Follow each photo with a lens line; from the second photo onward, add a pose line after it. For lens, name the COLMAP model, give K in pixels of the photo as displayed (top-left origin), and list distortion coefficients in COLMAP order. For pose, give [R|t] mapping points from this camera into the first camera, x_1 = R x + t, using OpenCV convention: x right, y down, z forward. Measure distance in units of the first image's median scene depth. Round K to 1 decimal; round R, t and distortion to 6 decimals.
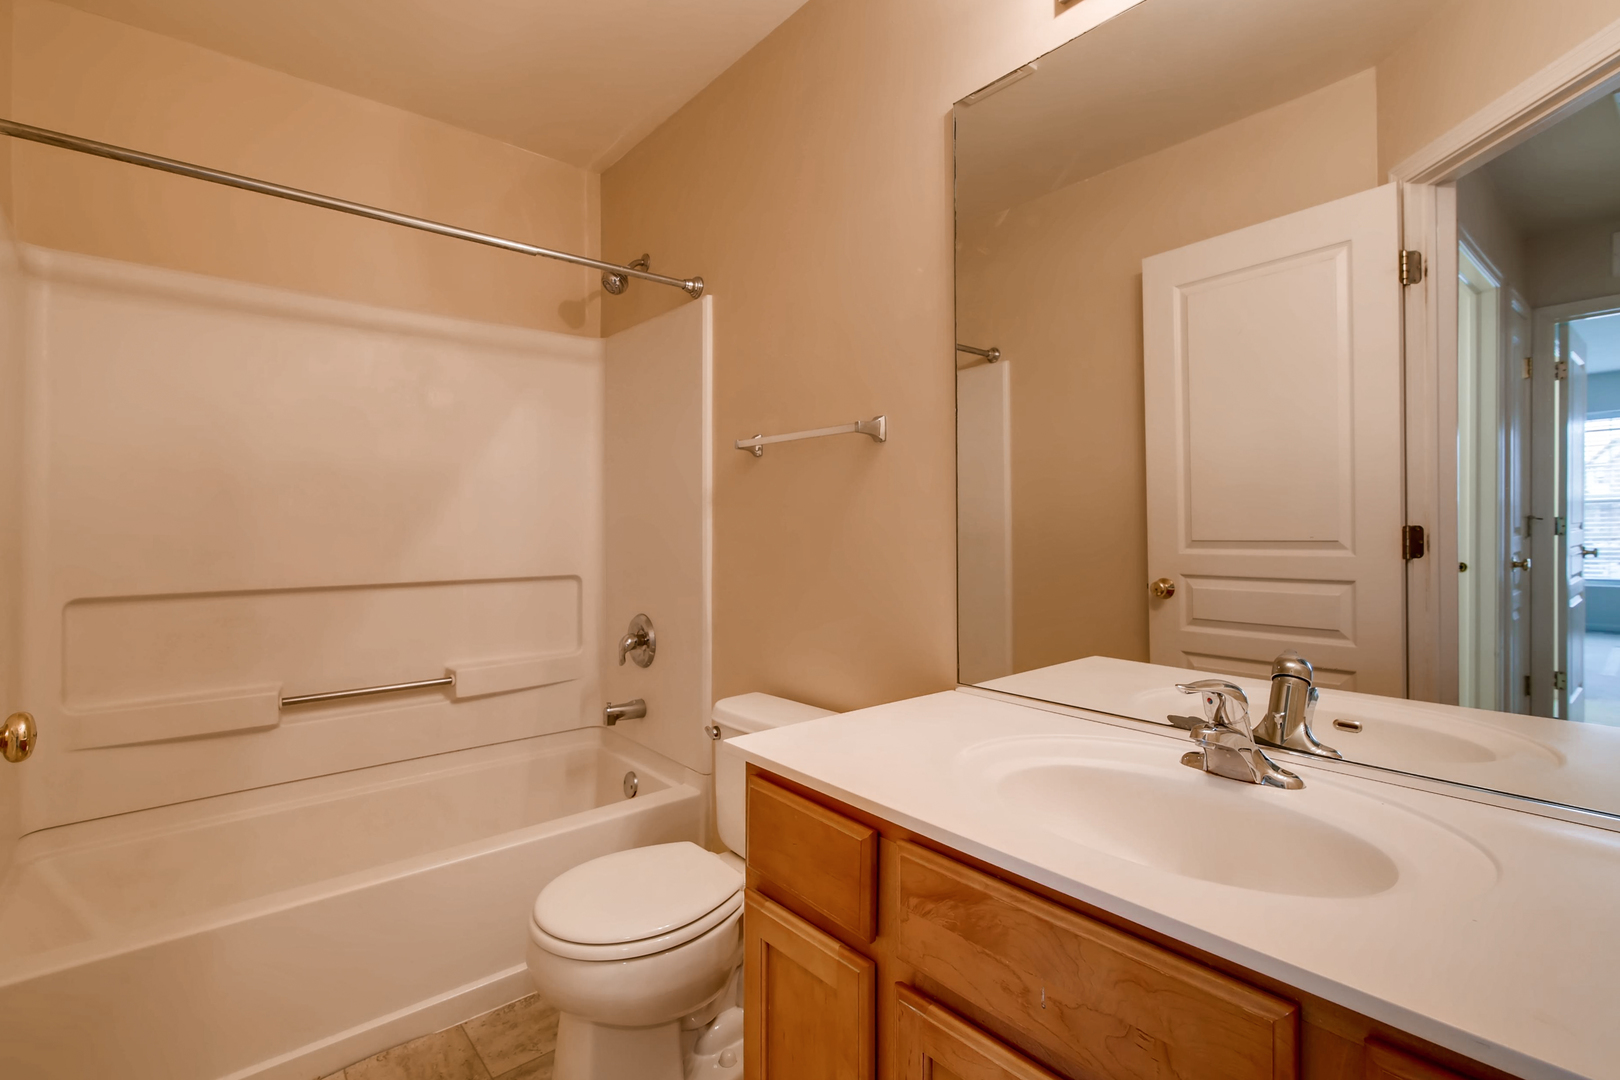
lens RADIAL K [[748.2, 0, 814.4], [0, 748.2, 528.2], [0, 0, 1]] dist [-0.000192, 0.000066]
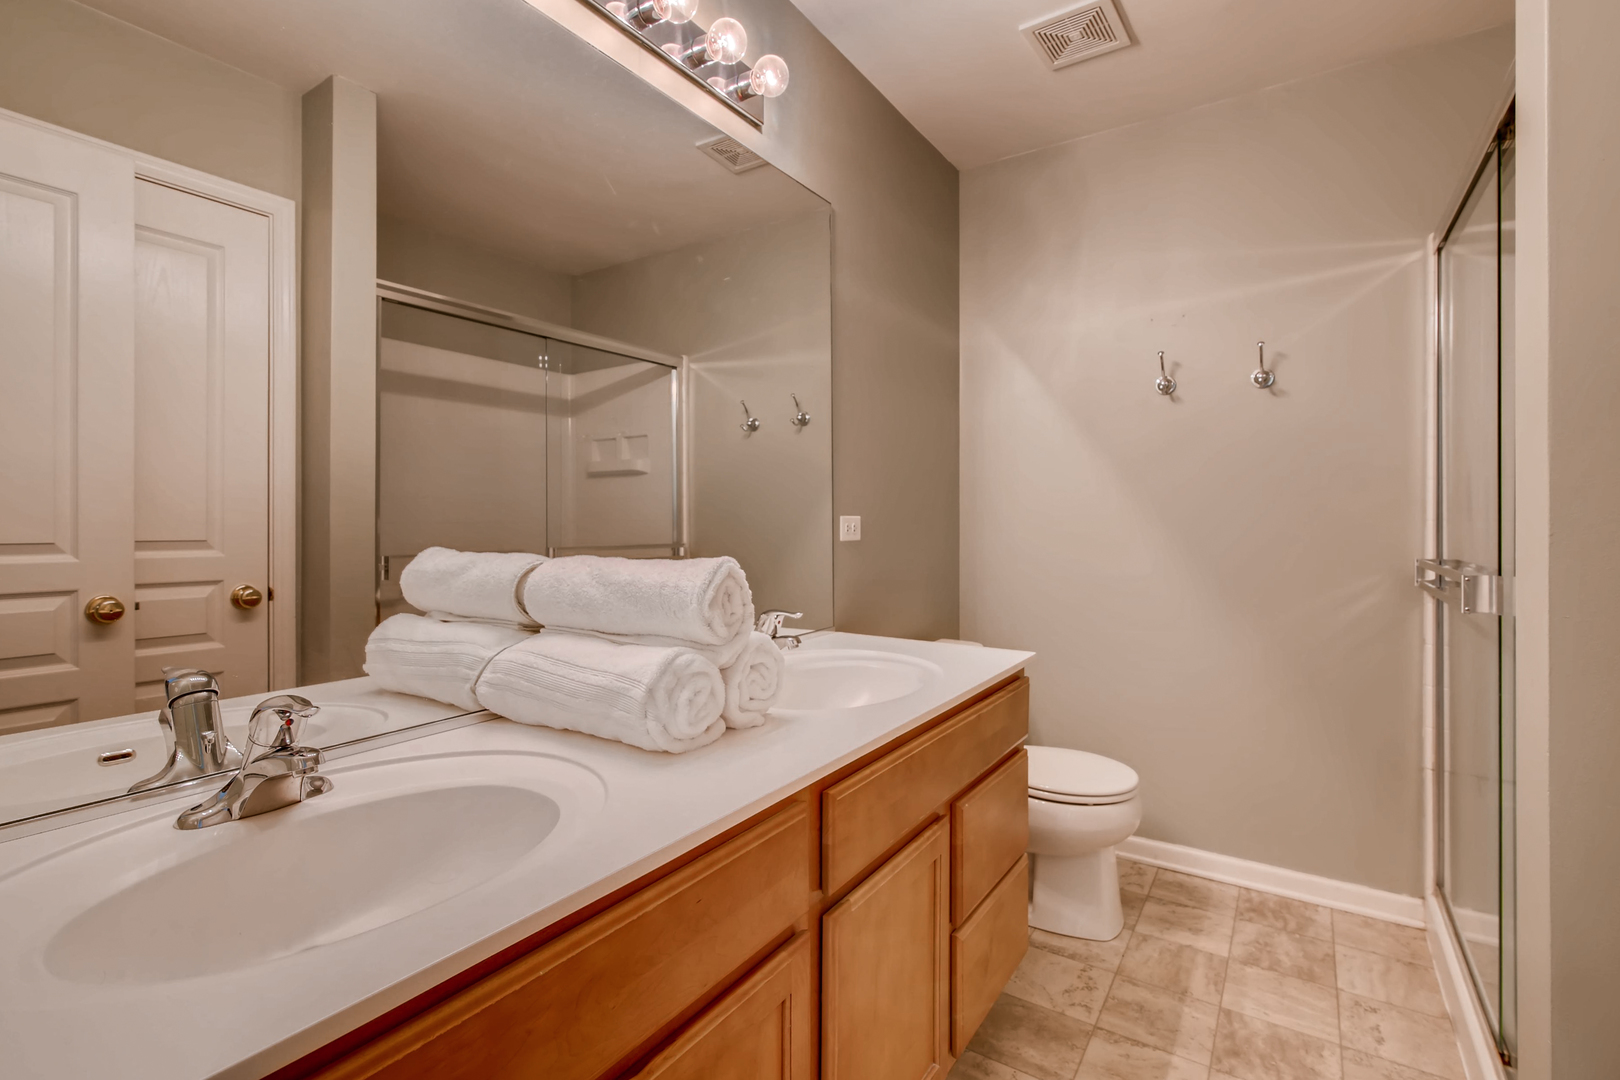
lens RADIAL K [[748.2, 0, 814.4], [0, 748.2, 528.2], [0, 0, 1]] dist [-0.000192, 0.000066]
pose [[-0.276641, 0.007610, 0.960943, -0.339791], [0.004477, 0.999968, -0.006630, 0.010545], [-0.960963, 0.002468, -0.276667, 0.471856]]
